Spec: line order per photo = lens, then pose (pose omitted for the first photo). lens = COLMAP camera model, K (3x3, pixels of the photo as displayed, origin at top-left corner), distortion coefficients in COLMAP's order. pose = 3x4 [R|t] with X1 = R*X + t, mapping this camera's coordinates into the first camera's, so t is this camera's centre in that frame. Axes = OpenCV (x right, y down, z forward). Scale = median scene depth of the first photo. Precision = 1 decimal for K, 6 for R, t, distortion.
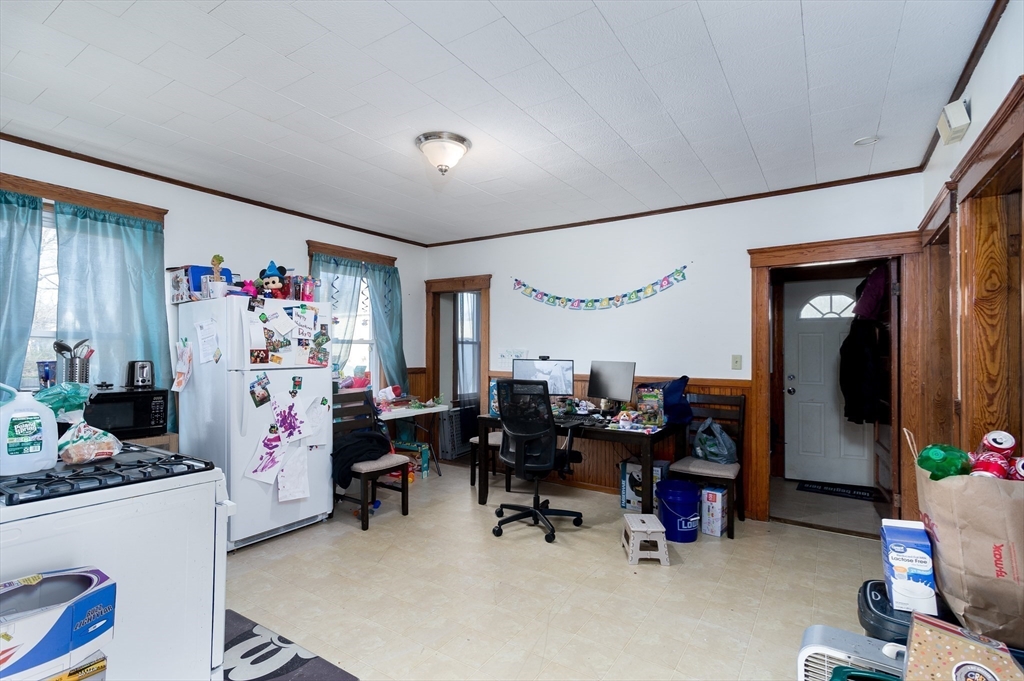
lens RADIAL K [[491.8, 0, 509.6], [0, 491.8, 342.0], [0, 0, 1]] dist [0.003006, 0.000352]
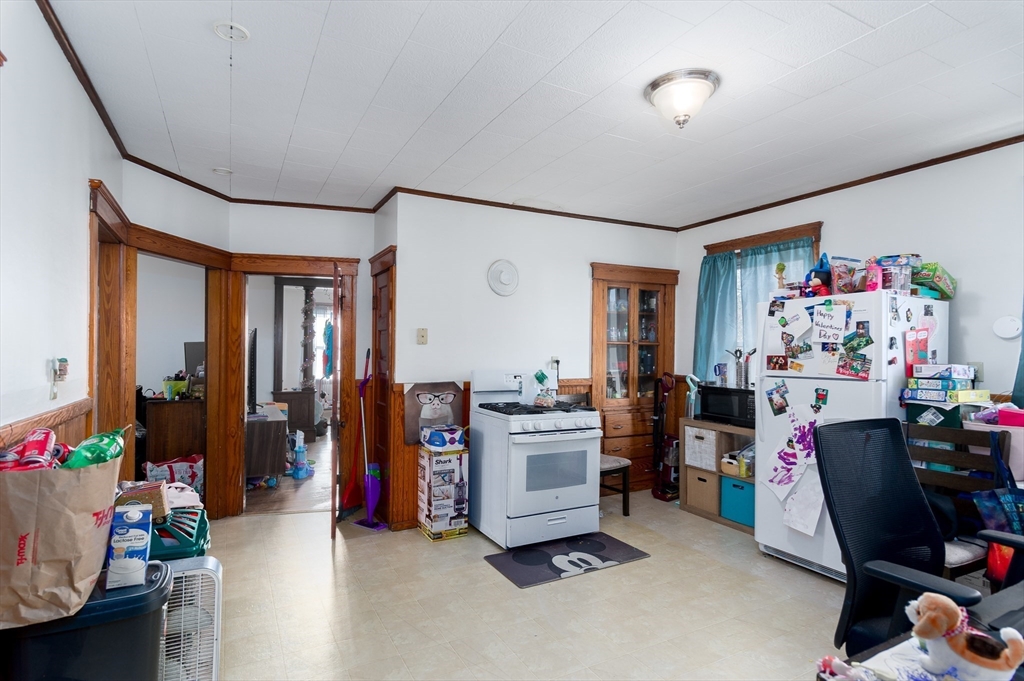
lens RADIAL K [[518.6, 0, 509.0], [0, 518.6, 346.2], [0, 0, 1]] dist [-0.002786, -0.000274]
pose [[-0.483801, -0.018371, -0.874985, 0.604734], [0.006652, 0.999674, -0.024666, 0.017952], [0.875153, -0.017754, -0.483521, 1.002031]]
